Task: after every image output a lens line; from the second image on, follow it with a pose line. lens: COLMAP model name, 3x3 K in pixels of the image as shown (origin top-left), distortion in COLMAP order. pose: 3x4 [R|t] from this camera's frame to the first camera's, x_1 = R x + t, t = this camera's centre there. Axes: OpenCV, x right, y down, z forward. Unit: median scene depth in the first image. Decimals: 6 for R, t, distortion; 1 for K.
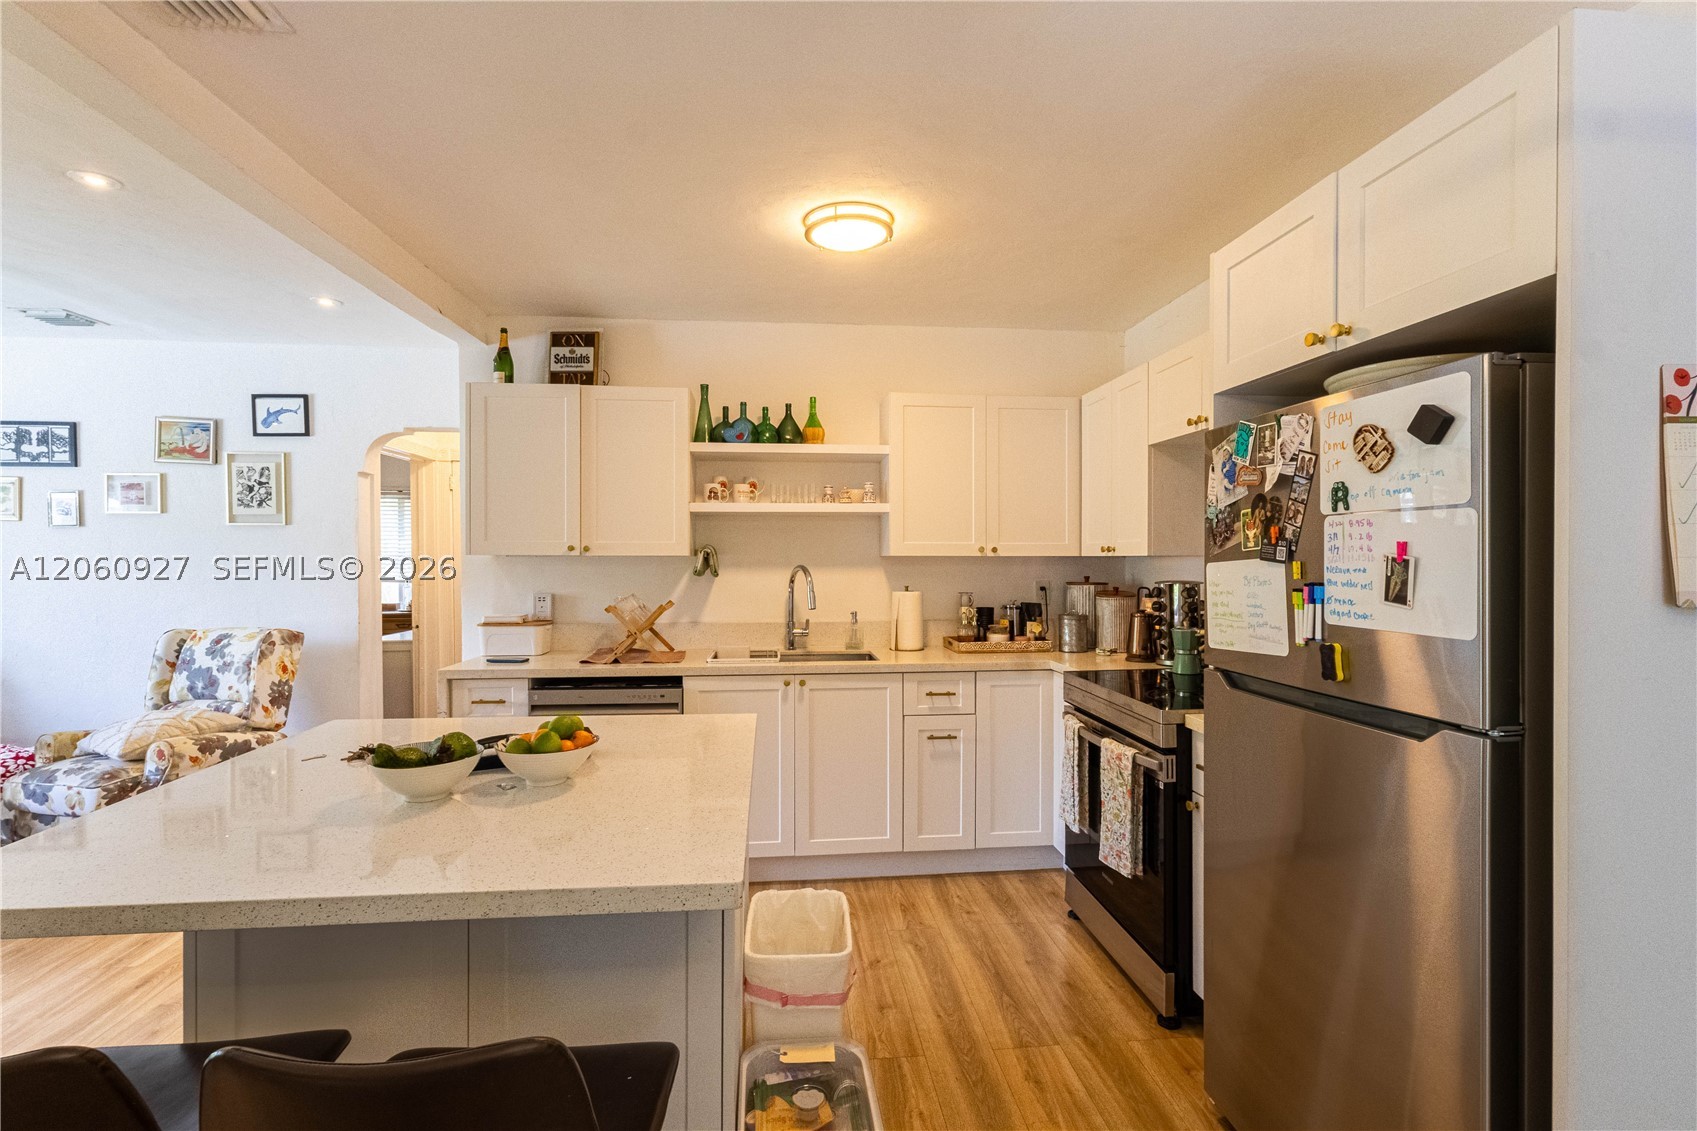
lens RADIAL K [[783.5, 0, 842.6], [0, 783.5, 559.5], [0, 0, 1]] dist [0.008970, -0.002780]
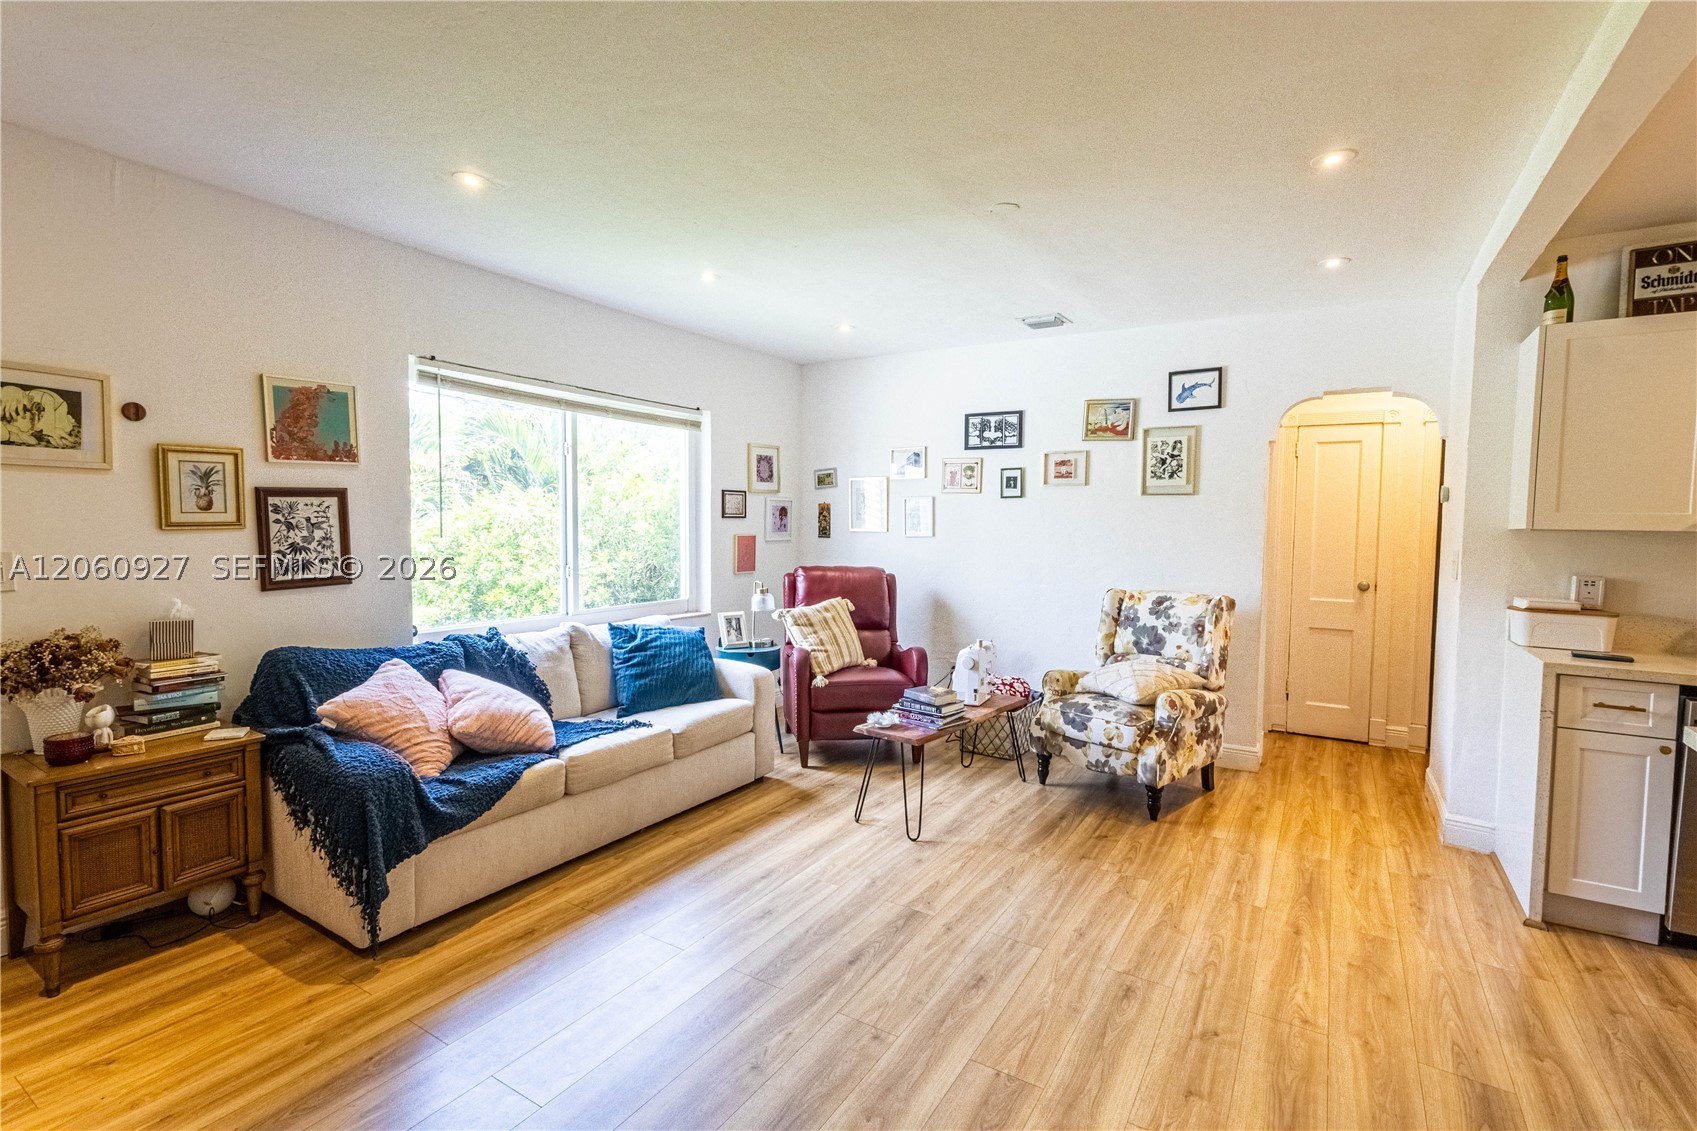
lens RADIAL K [[783.5, 0, 850.0], [0, 783.5, 564.0], [0, 0, 1]] dist [0.008970, -0.002780]
pose [[0.795304, 0.046250, -0.604444, -0.507370], [-0.017175, 0.998404, 0.053797, -0.000837], [0.605967, -0.032404, 0.794829, -0.129871]]
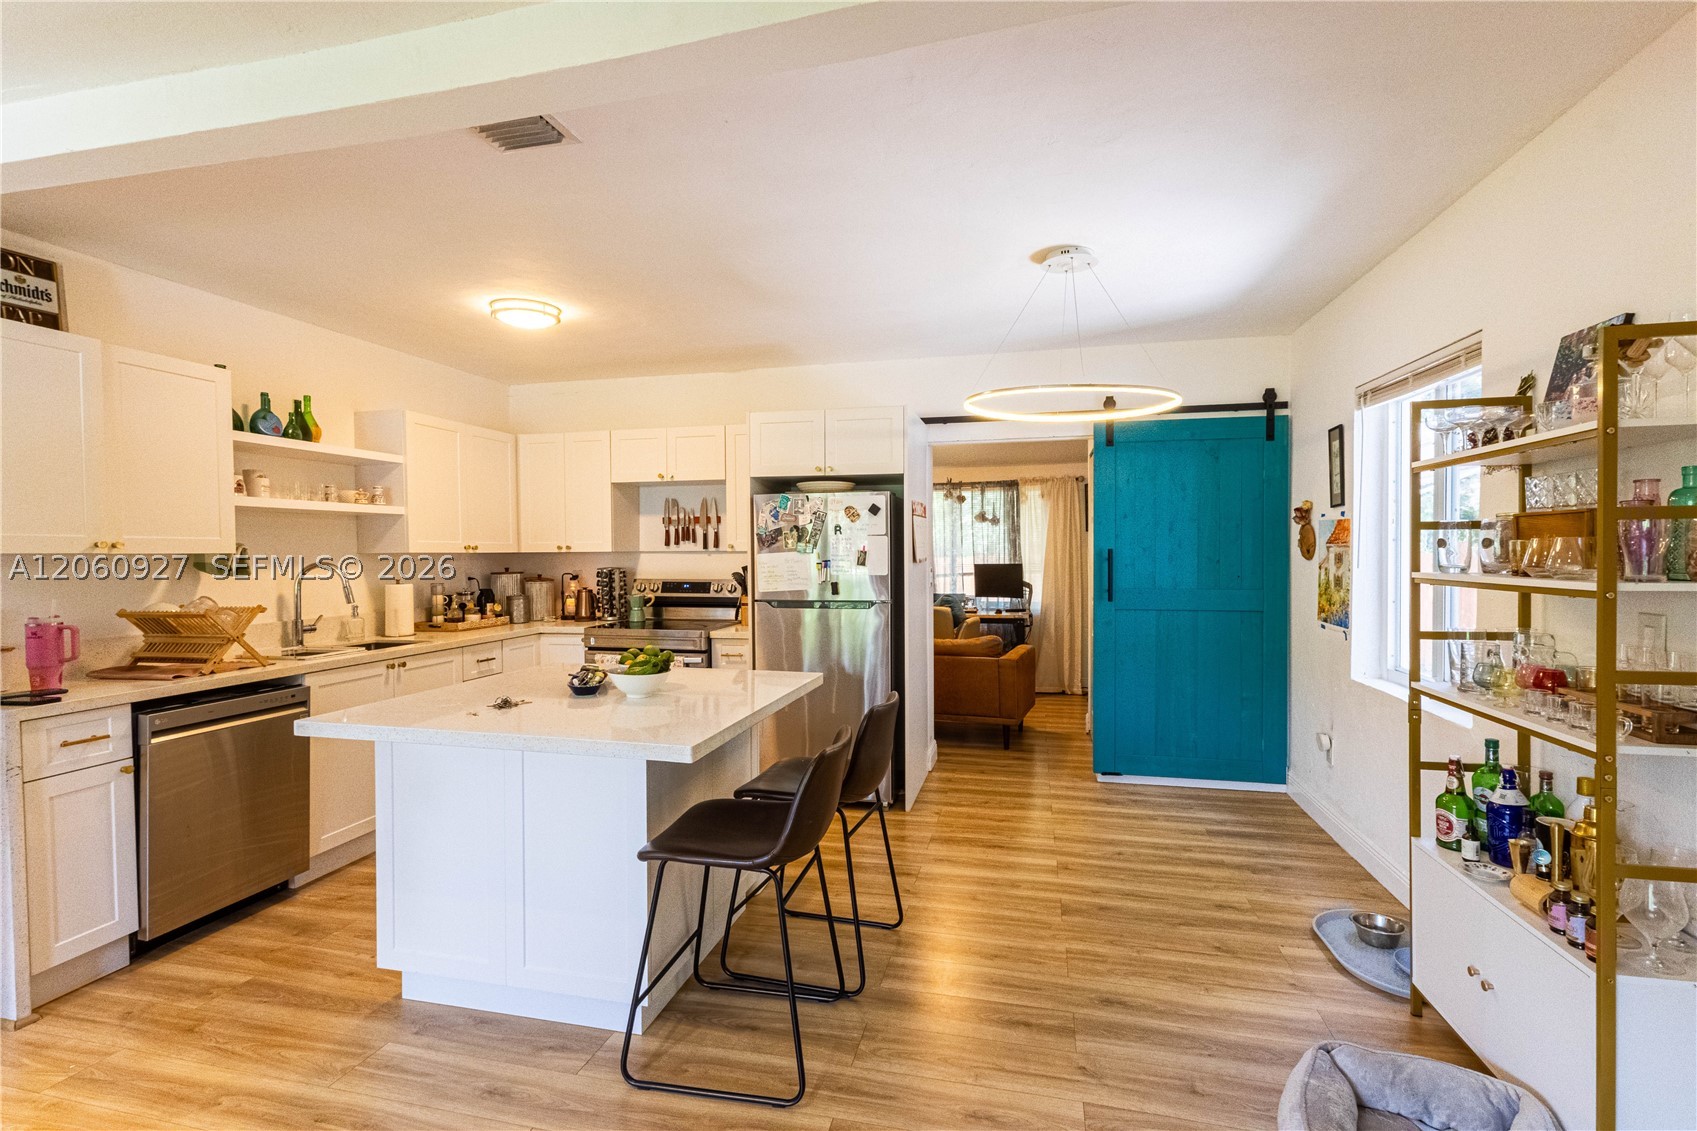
lens RADIAL K [[783.5, 0, 849.4], [0, 783.5, 564.2], [0, 0, 1]] dist [0.008970, -0.002780]
pose [[0.326090, -0.018002, 0.945167, -0.797076], [0.009853, 0.999829, 0.015644, 0.000531], [-0.945287, 0.004211, 0.326212, 0.015507]]
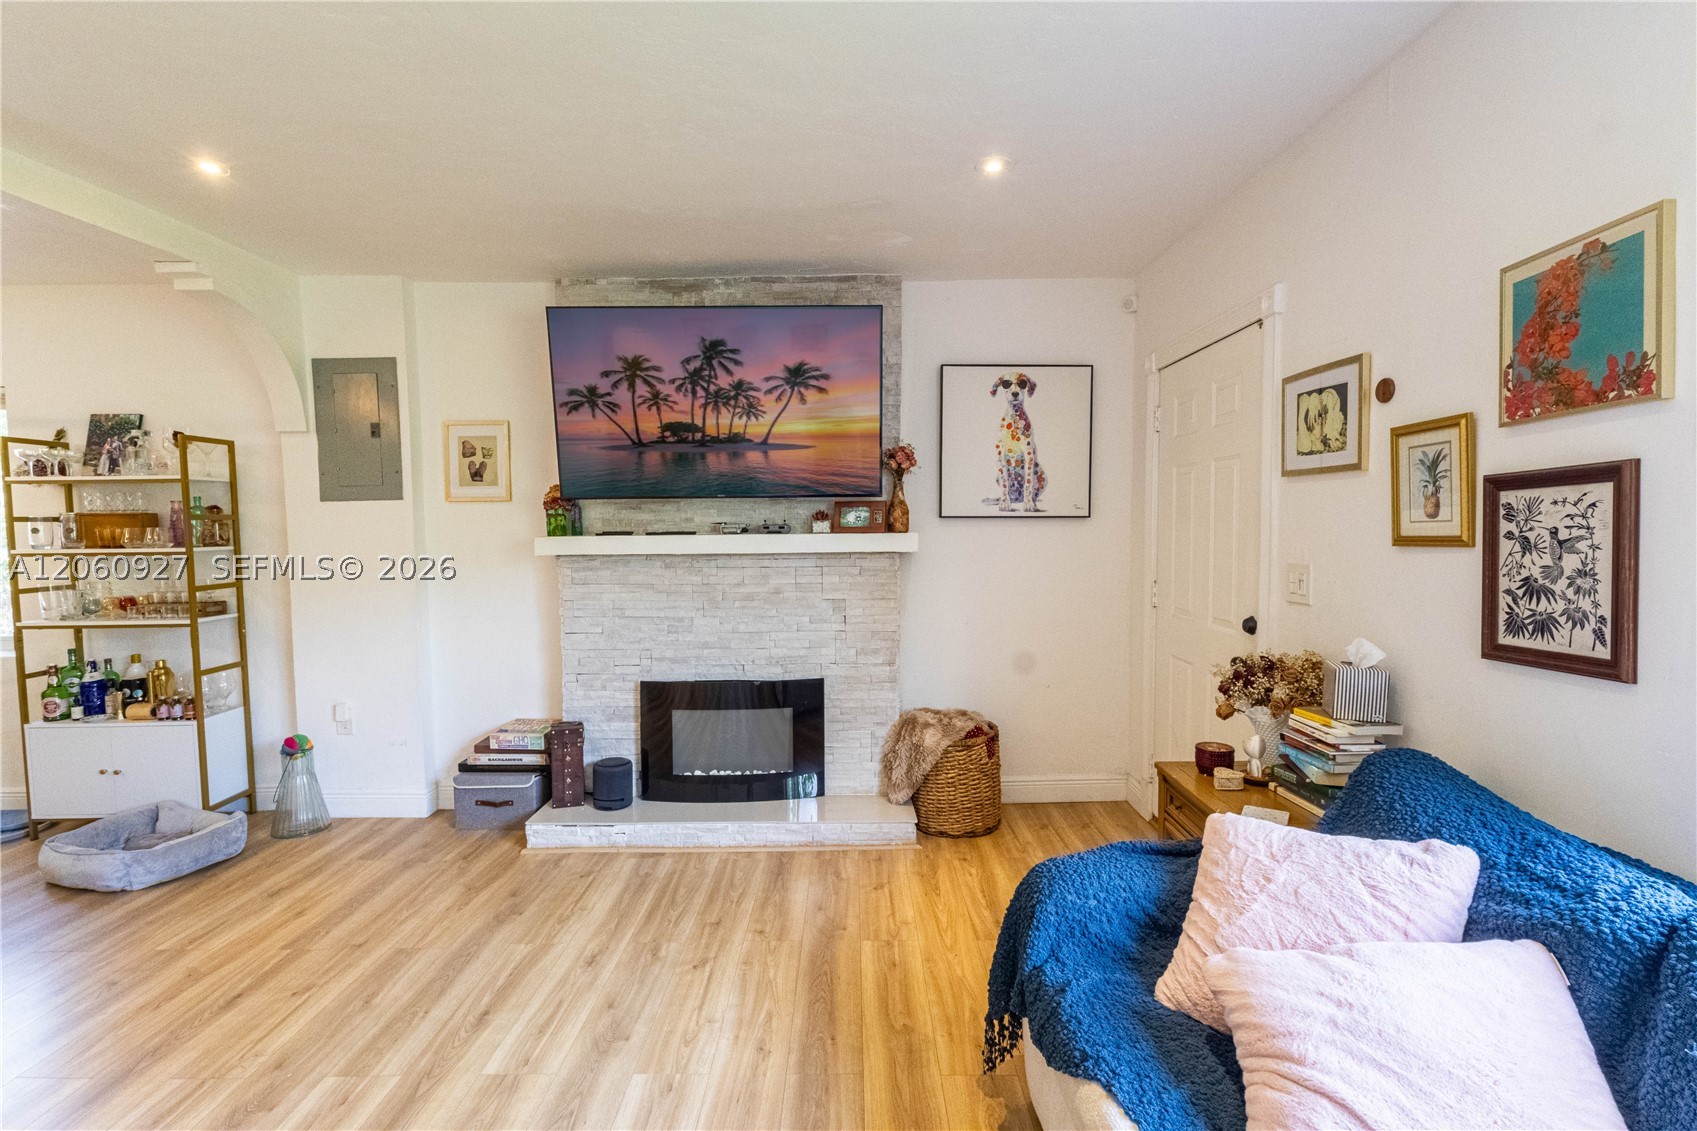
lens RADIAL K [[783.5, 0, 842.6], [0, 783.5, 565.6], [0, 0, 1]] dist [0.008970, -0.002780]
pose [[-0.994988, 0.005503, 0.099847, -1.146296], [0.011270, 0.998294, 0.057289, -0.003727], [-0.099361, 0.058127, -0.993352, 0.637900]]
